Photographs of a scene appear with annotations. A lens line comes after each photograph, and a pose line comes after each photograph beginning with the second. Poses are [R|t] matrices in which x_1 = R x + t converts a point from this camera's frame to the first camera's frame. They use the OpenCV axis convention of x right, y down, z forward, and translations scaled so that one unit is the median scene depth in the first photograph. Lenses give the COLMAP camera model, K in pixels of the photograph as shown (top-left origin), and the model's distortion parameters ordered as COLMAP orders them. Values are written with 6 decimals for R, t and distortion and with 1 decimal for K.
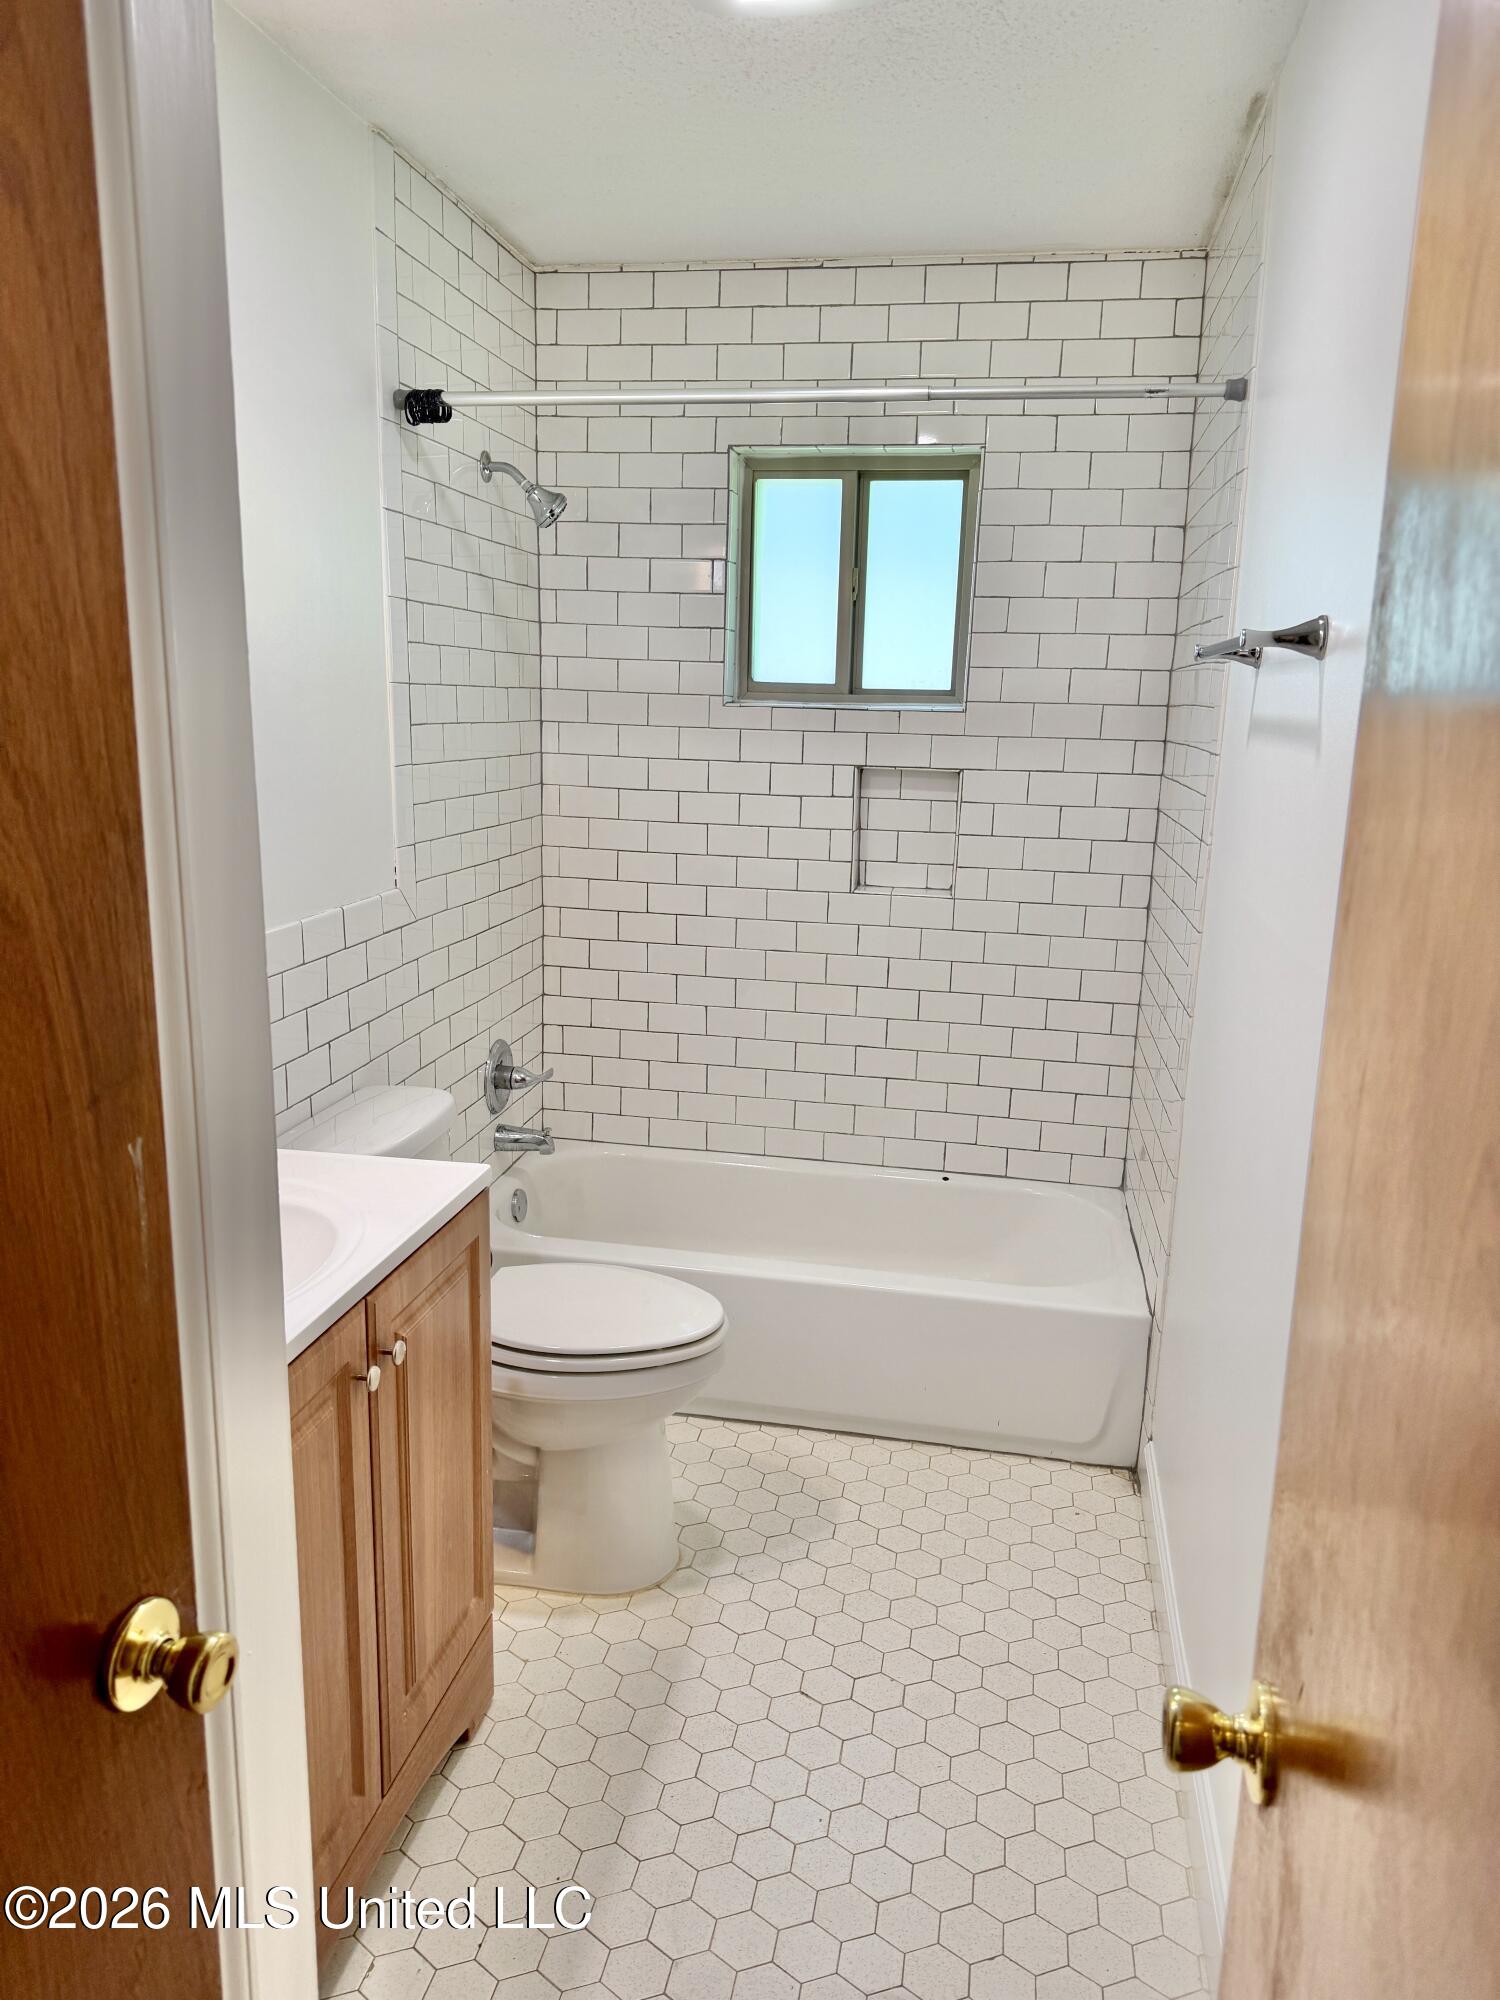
lens RADIAL K [[1389.5, 0, 750.0], [0, 1389.5, 1000.0], [0, 0, 1]] dist [0.104129, -0.143796]
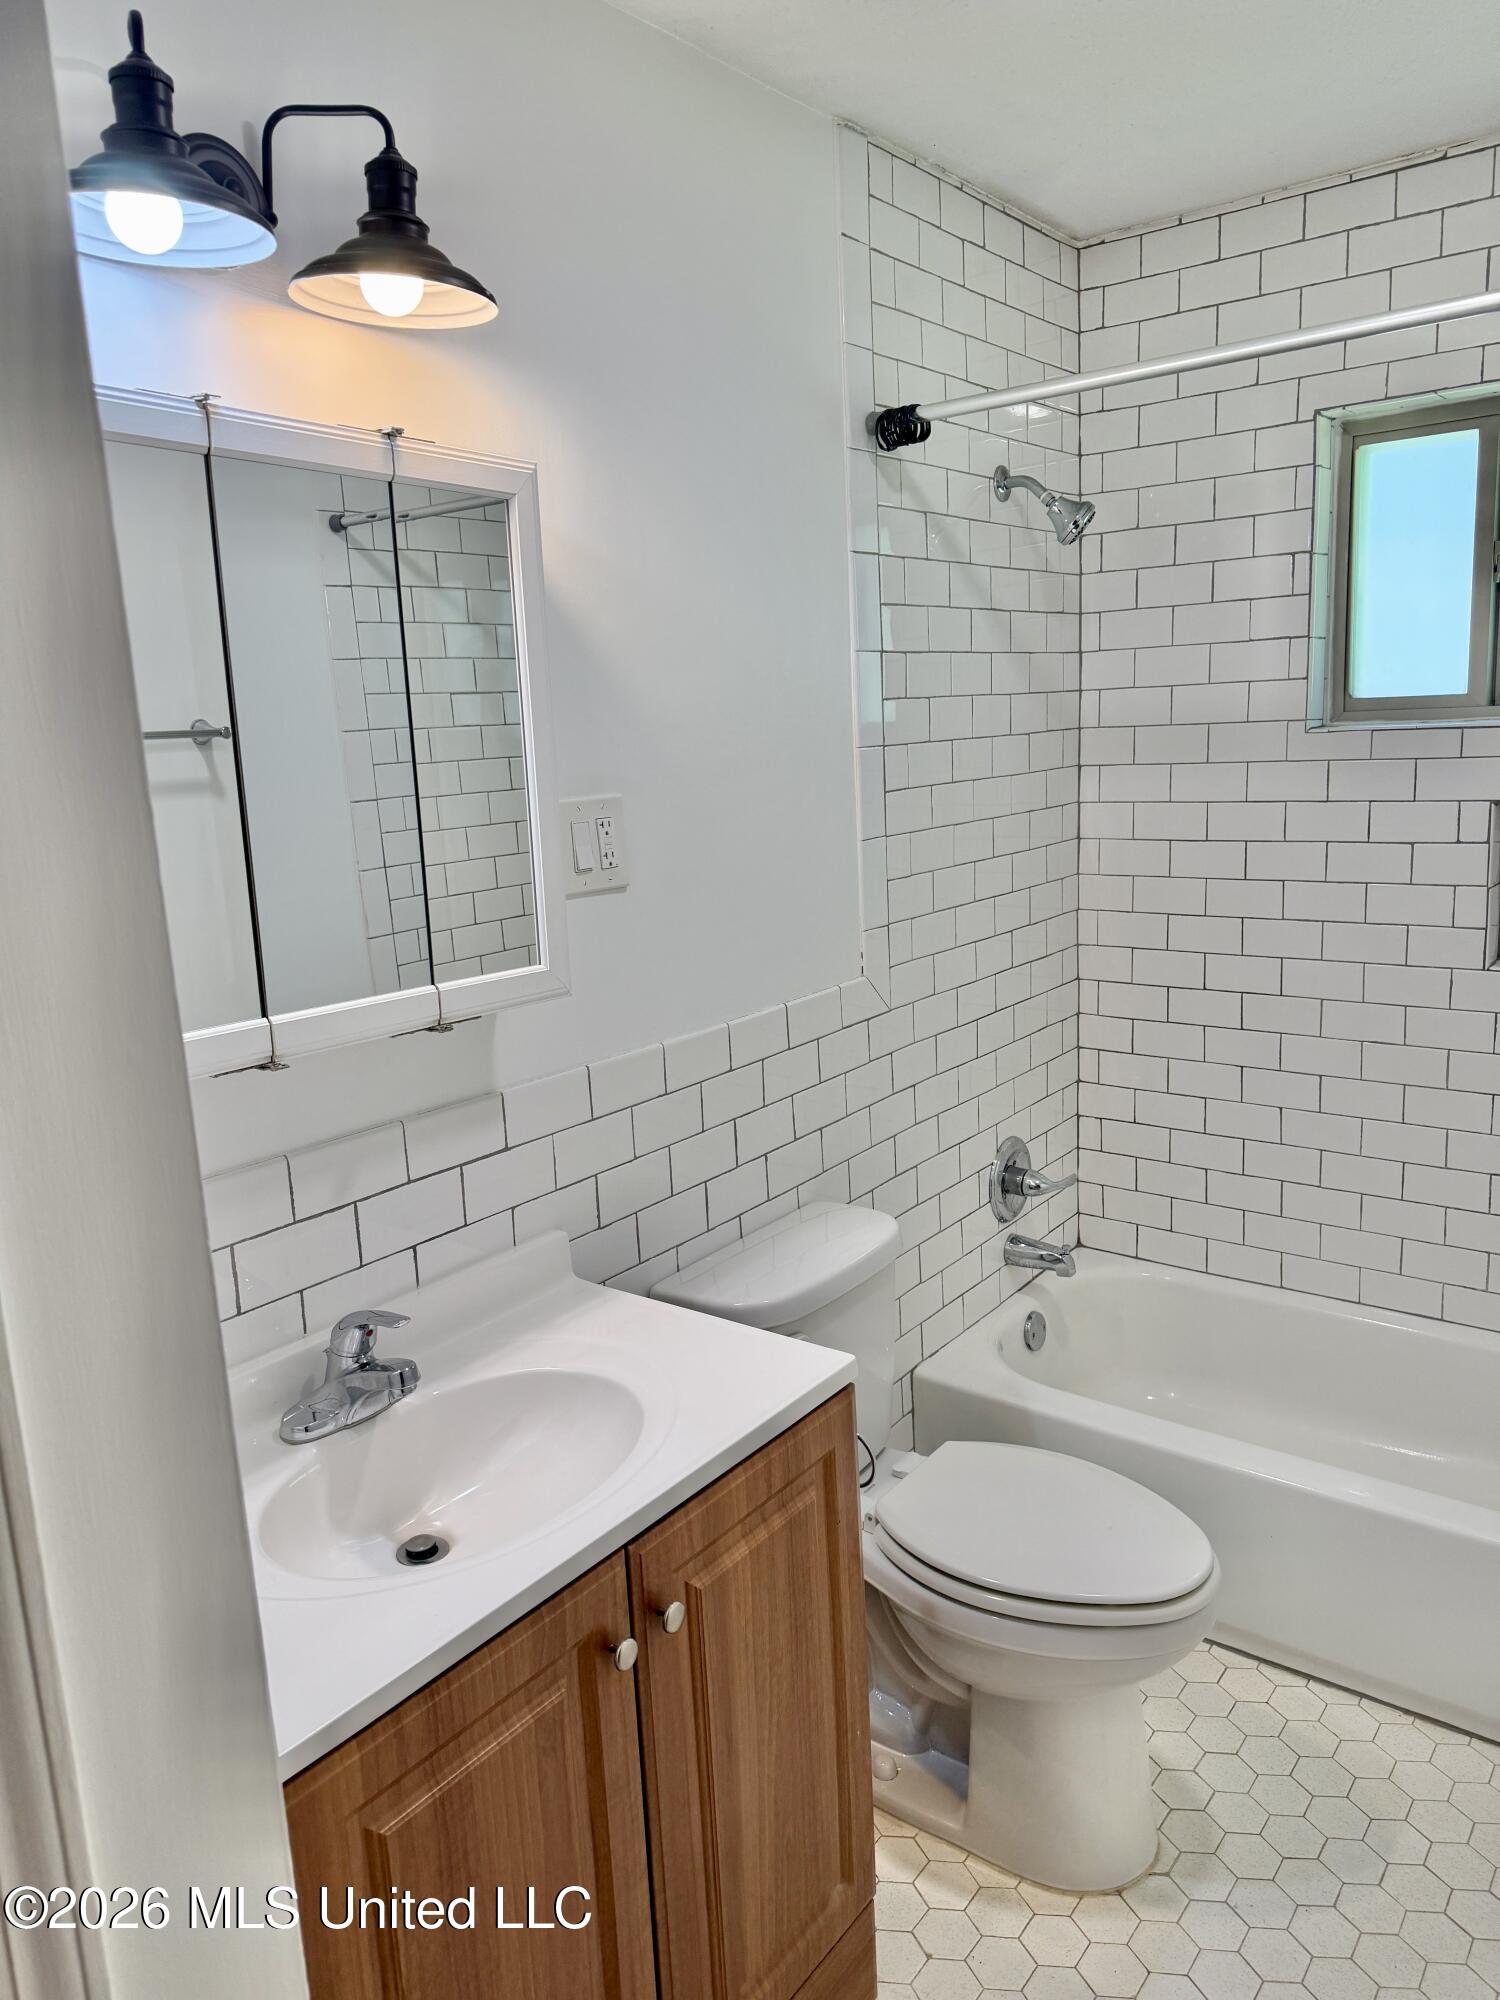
lens RADIAL K [[1406.1, 0, 750.0], [0, 1406.1, 1000.0], [0, 0, 1]] dist [0.098939, -0.138176]
pose [[0.890139, 0.020553, -0.455225, 0.075166], [-0.027209, 0.999597, -0.008074, -0.046505], [0.454876, 0.019573, 0.890340, 0.145986]]
